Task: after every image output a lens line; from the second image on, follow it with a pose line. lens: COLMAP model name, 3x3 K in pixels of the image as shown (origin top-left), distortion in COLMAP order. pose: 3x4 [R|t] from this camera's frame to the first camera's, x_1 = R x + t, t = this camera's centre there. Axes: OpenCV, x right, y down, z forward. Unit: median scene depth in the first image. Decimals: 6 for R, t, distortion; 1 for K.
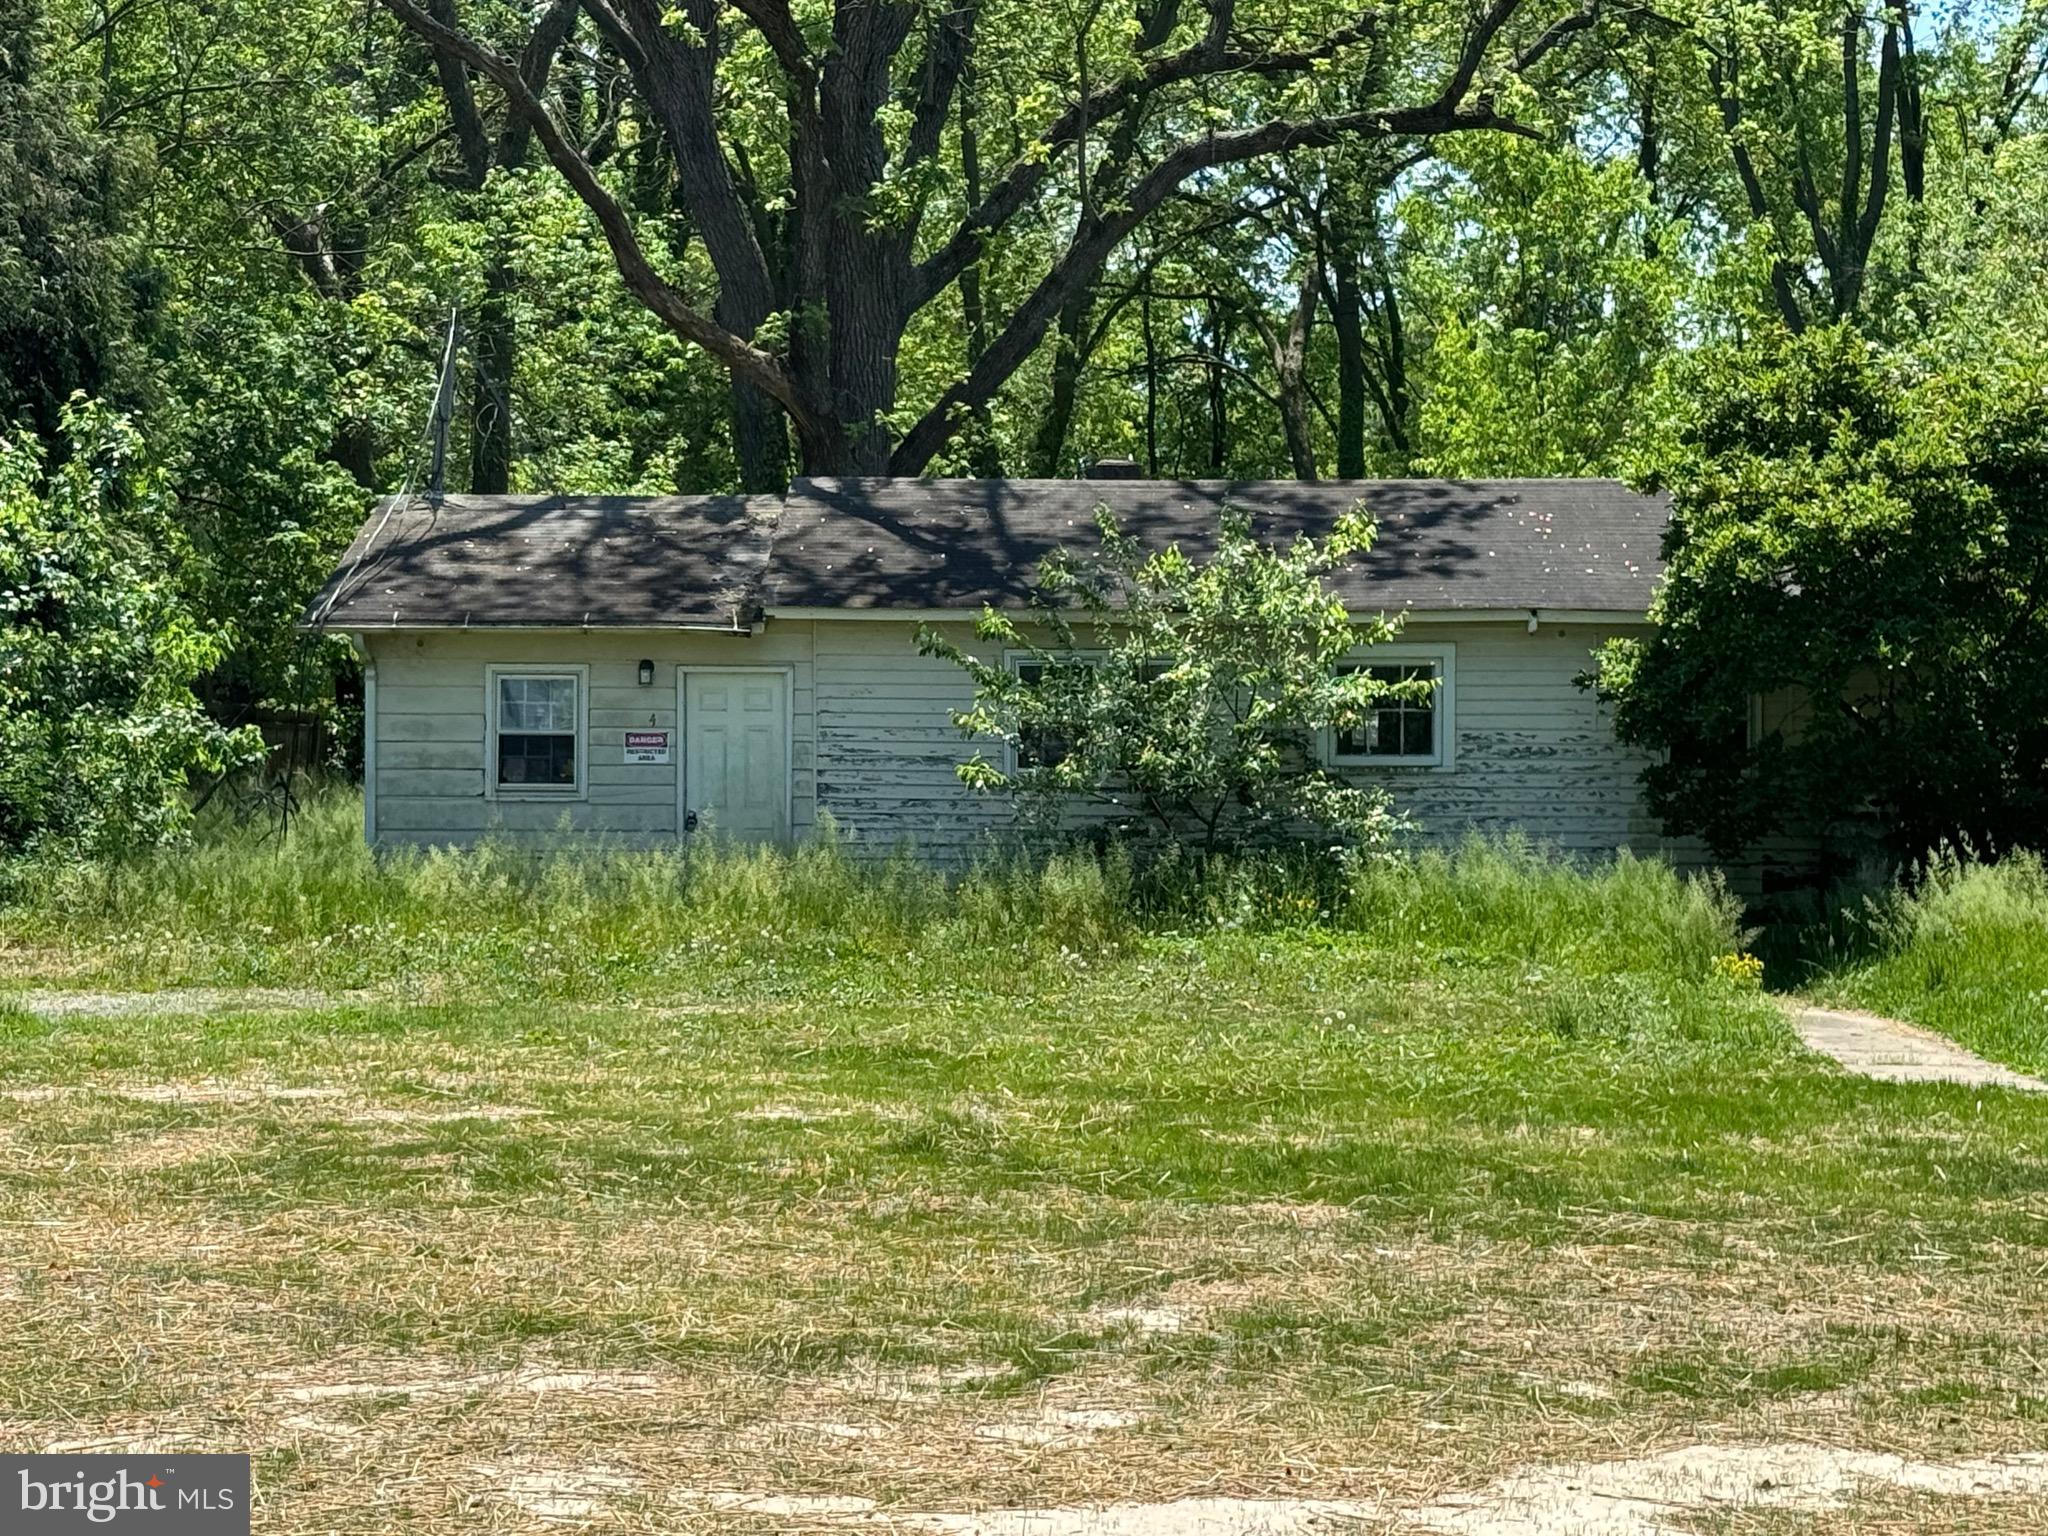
lens RADIAL K [[4600.6, 0, 991.1], [0, 4600.6, 809.7], [0, 0, 1]] dist [0.239888, 0.000000]
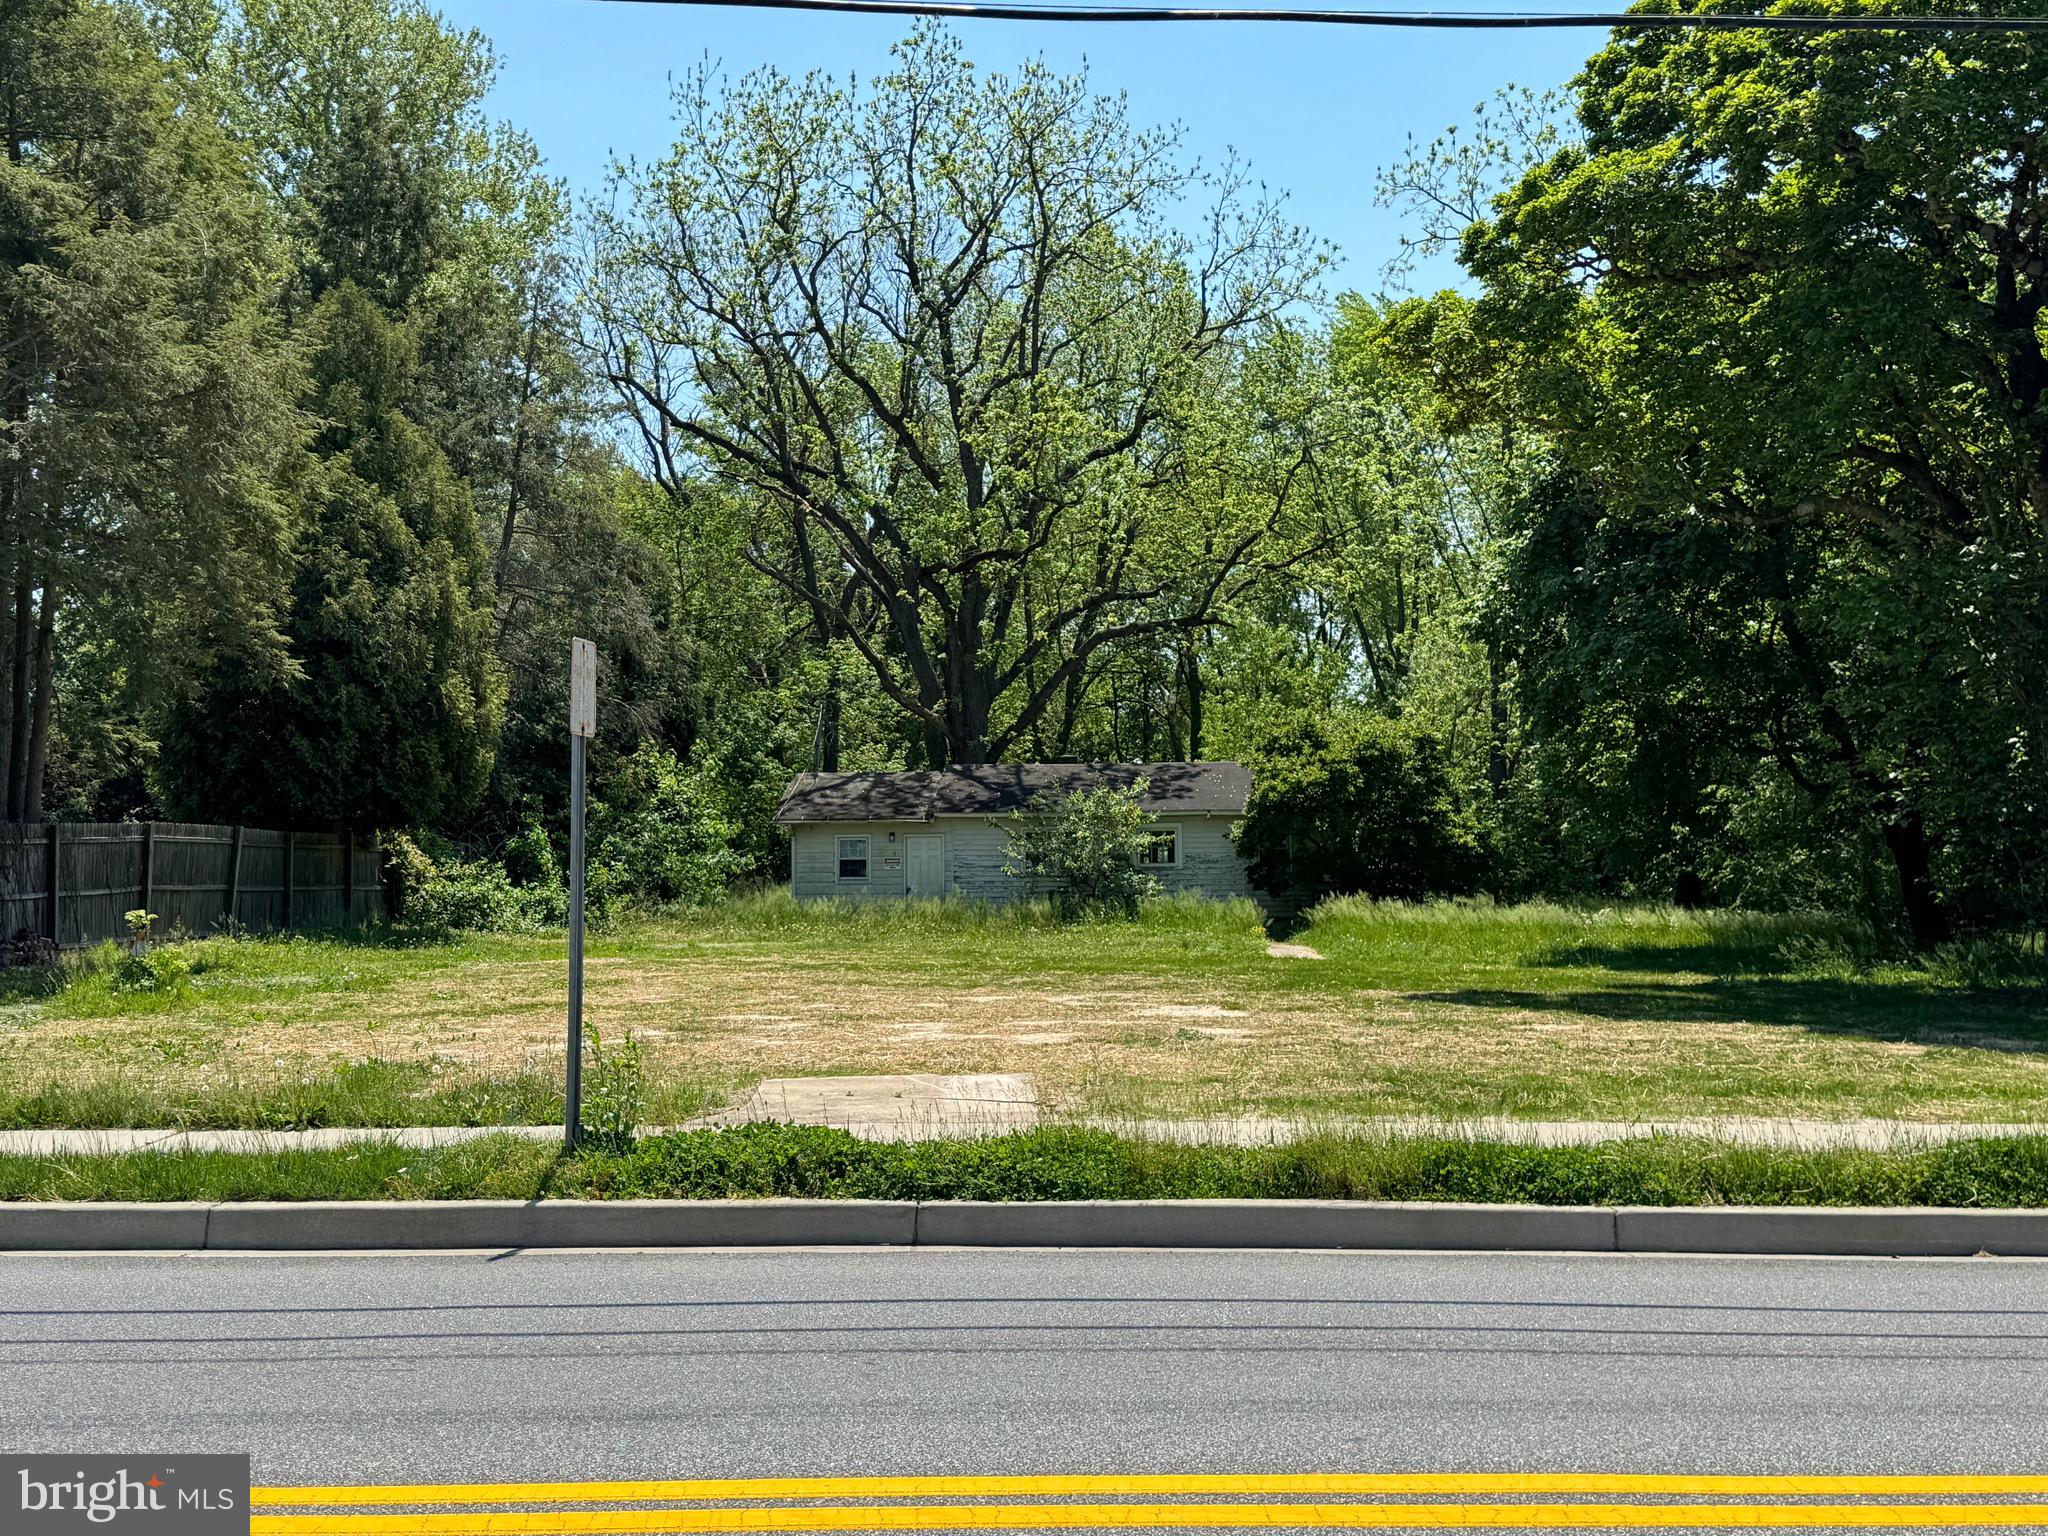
lens RADIAL K [[2306.8, 0, 1032.1], [0, 2306.8, 768.4], [0, 0, 1]] dist [0.172163, 0.000000]
pose [[0.999780, -0.013869, -0.015732, 0.032125], [0.012902, 0.998114, -0.060017, 0.013674], [0.016535, 0.059801, 0.998073, -0.391156]]
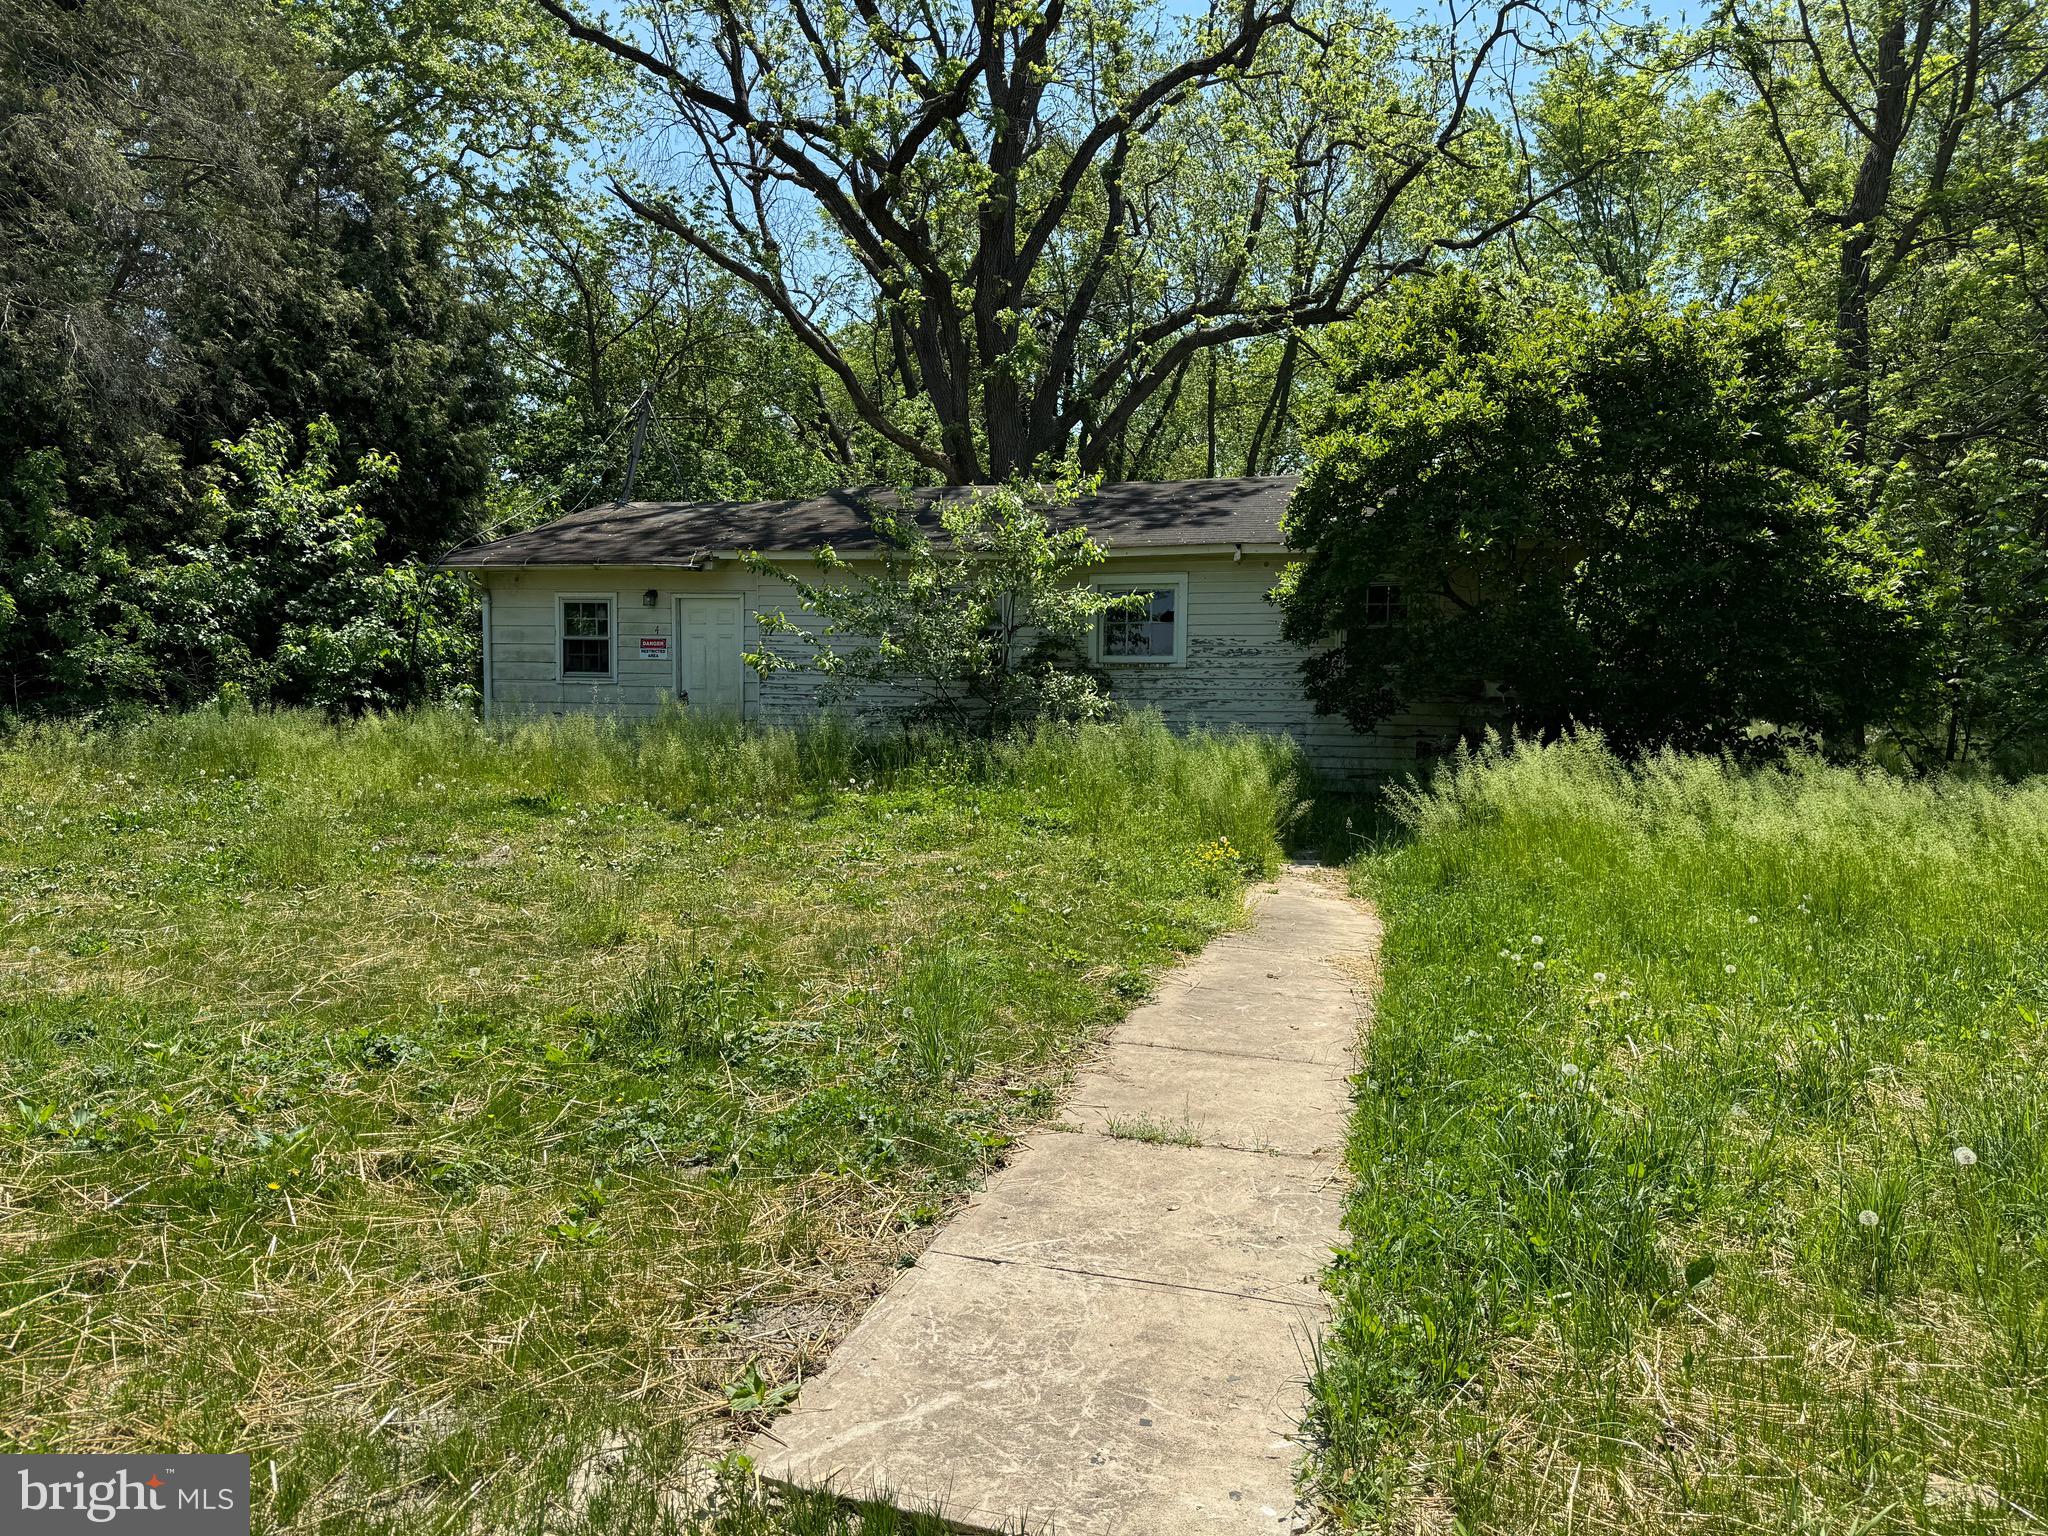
lens RADIAL K [[1422.5, 0, 1007.1], [0, 1422.5, 772.8], [0, 0, 1]] dist [0.078632, -0.101859]
pose [[0.972641, 0.018148, -0.231603, 0.146089], [-0.007132, 0.998807, 0.048311, 0.003497], [0.232204, -0.045337, 0.971610, 0.572840]]
